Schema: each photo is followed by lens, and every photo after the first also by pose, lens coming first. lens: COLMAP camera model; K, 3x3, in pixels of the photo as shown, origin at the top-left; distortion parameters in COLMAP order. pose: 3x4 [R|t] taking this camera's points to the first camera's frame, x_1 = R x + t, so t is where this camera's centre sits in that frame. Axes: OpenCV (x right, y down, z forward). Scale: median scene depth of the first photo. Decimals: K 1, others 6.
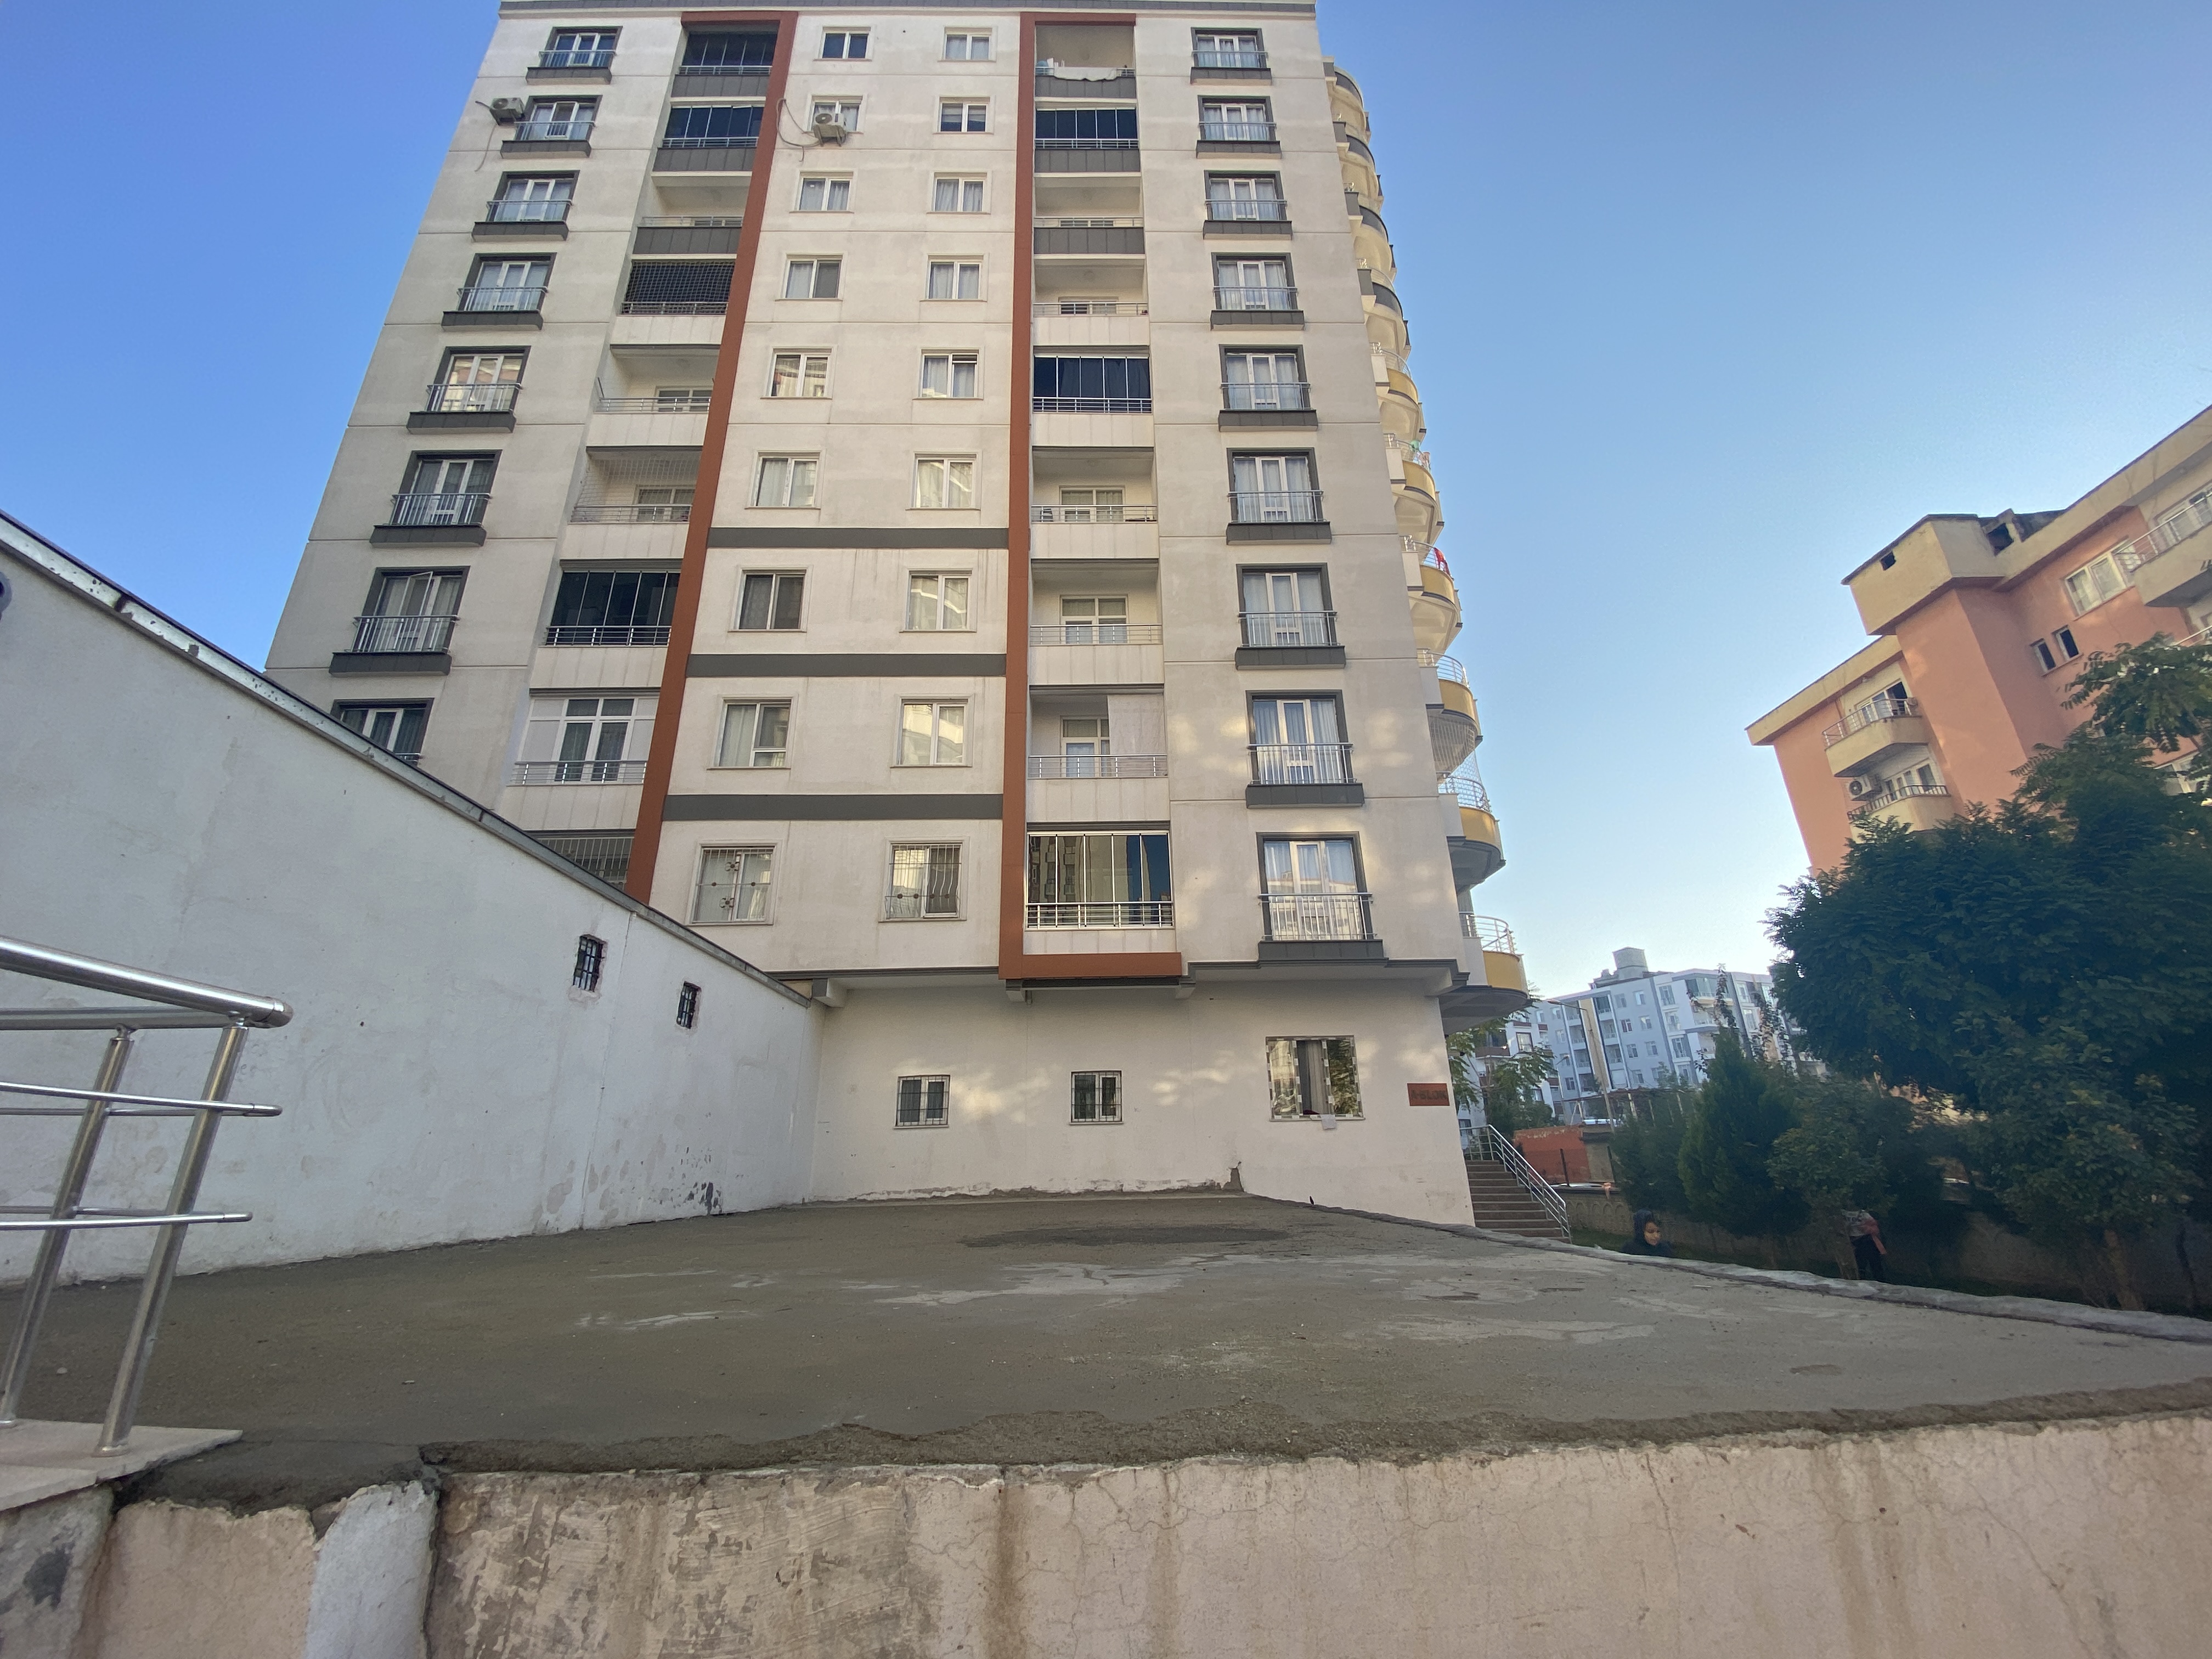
lens RADIAL K [[922.6, 0, 1105.6], [0, 922.6, 812.3], [0, 0, 1]] dist [0.004376, -0.000323]
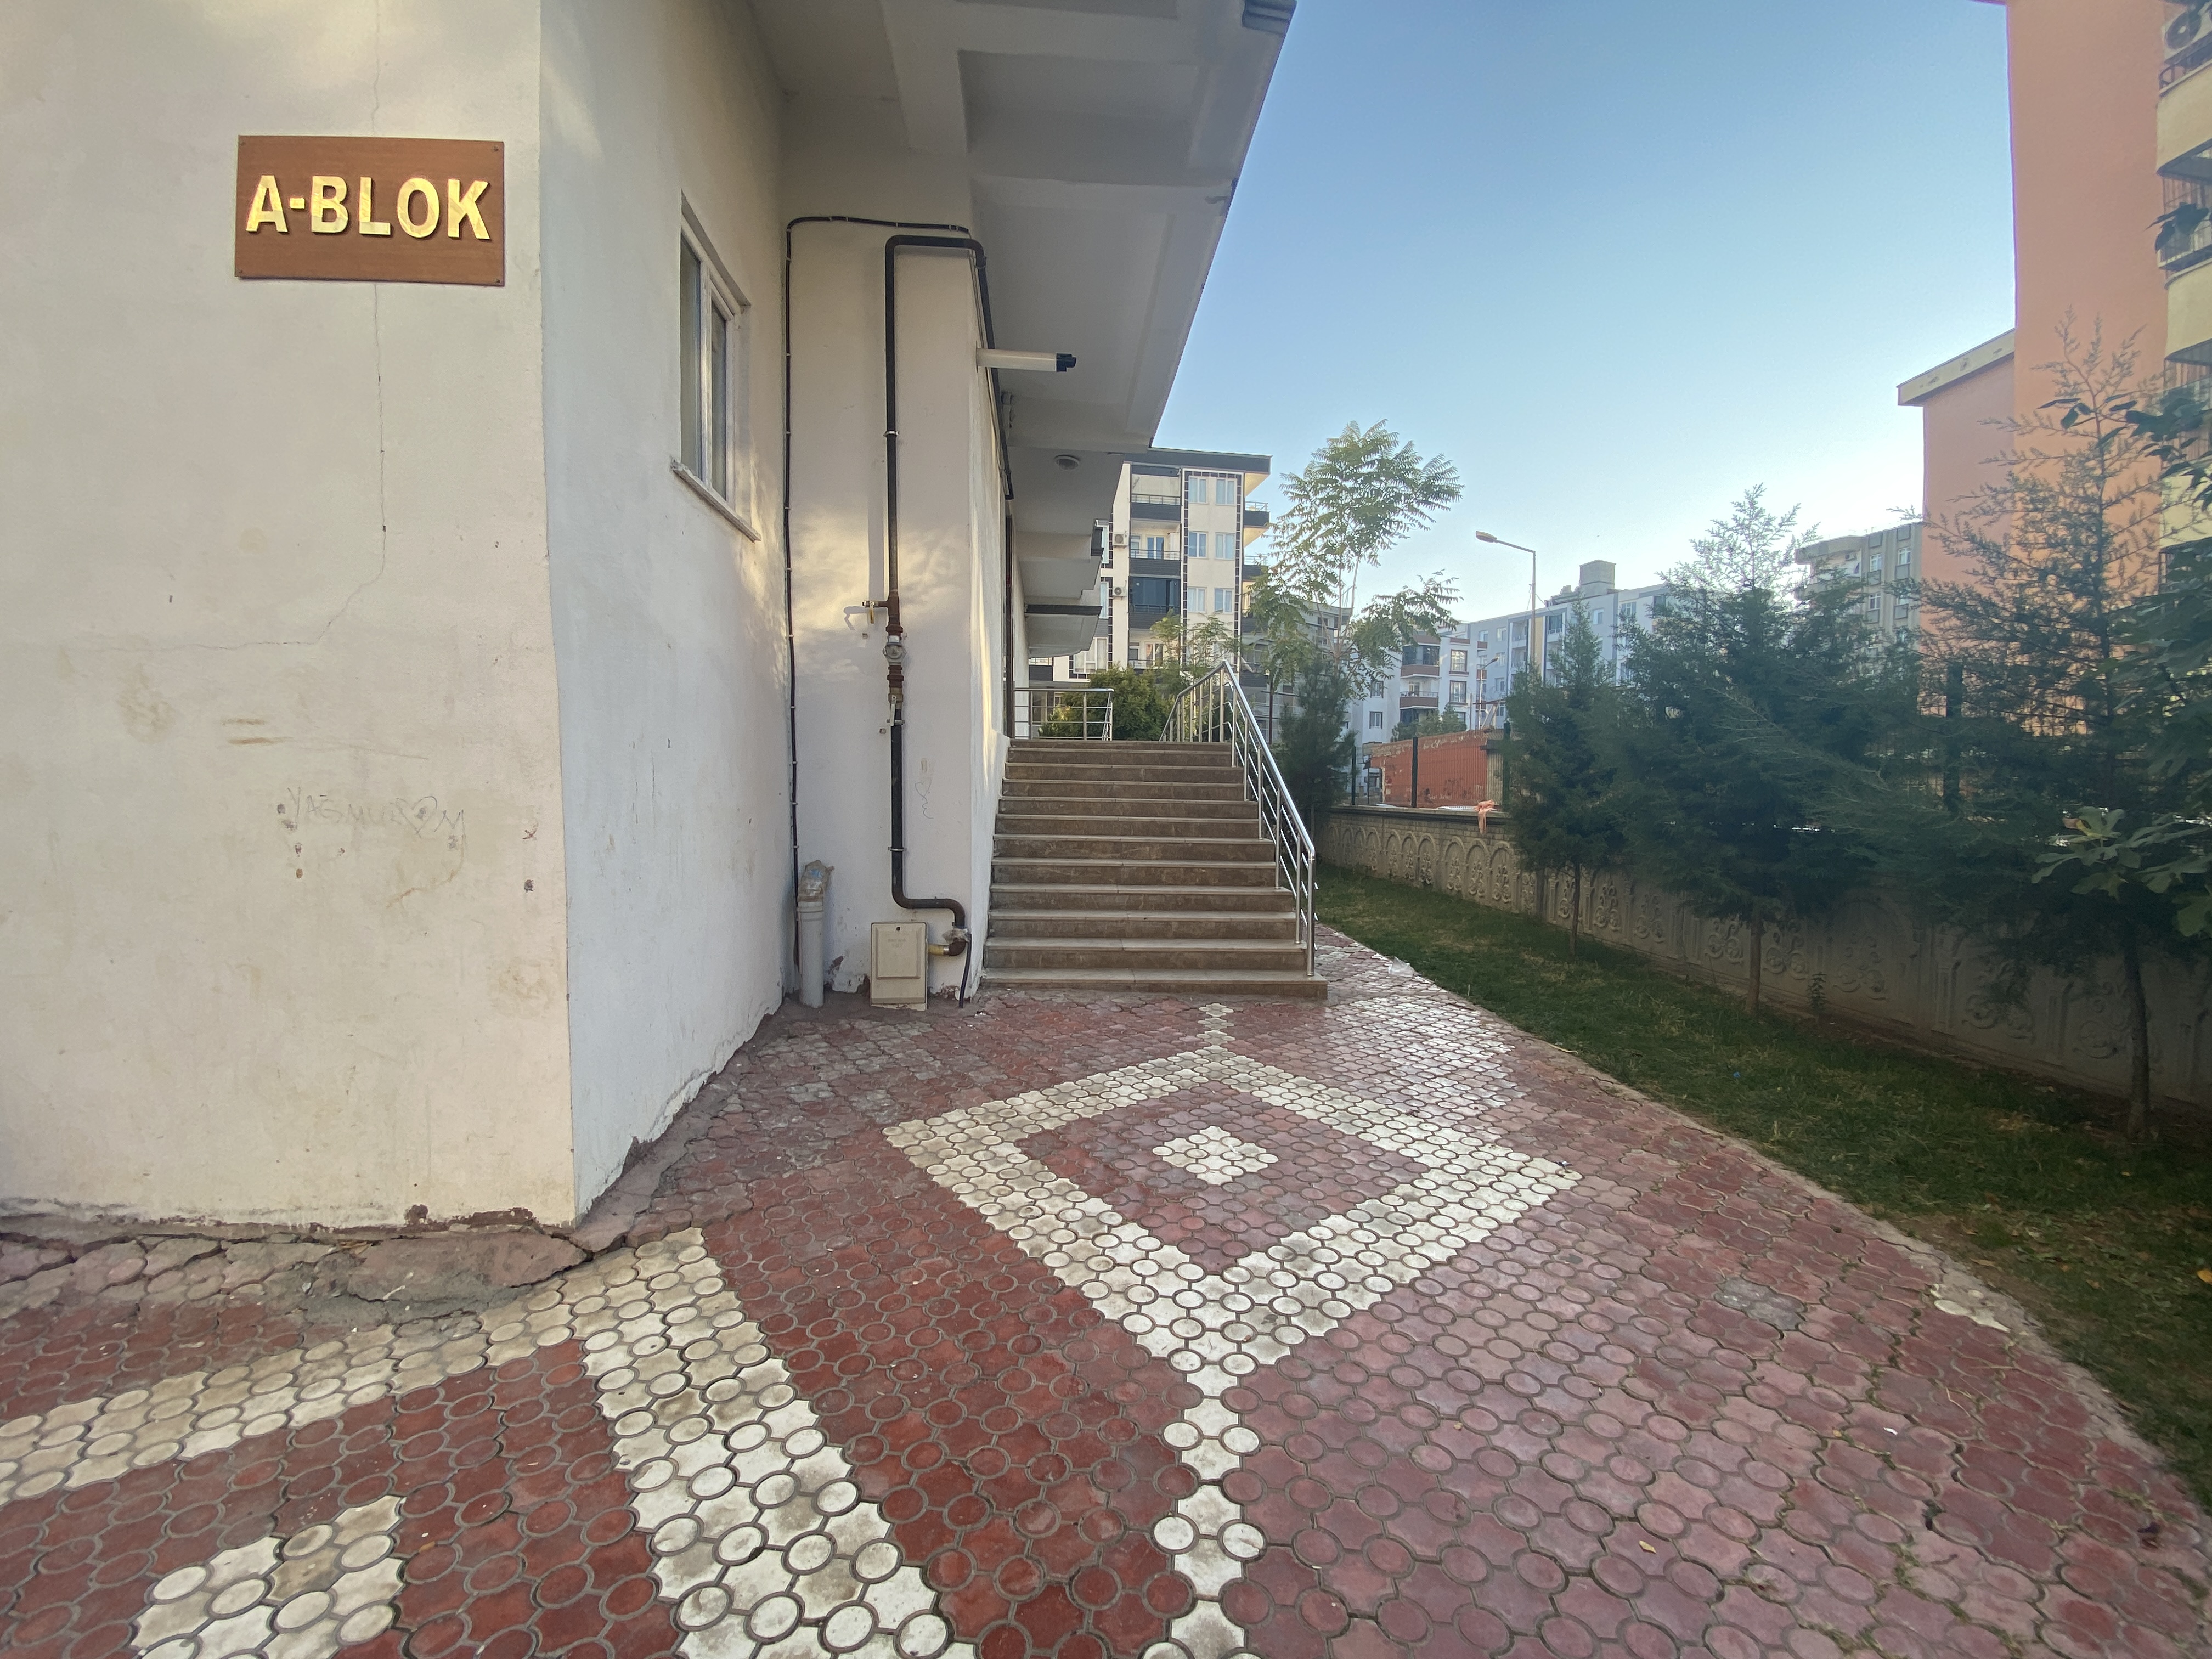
lens RADIAL K [[922.6, 0, 1107.2], [0, 922.6, 828.1], [0, 0, 1]] dist [0.004376, -0.000323]
pose [[0.998474, 0.026136, 0.048656, 0.381277], [-0.043521, 0.914717, 0.401746, 0.271474], [-0.034007, -0.403250, 0.914458, 0.666618]]
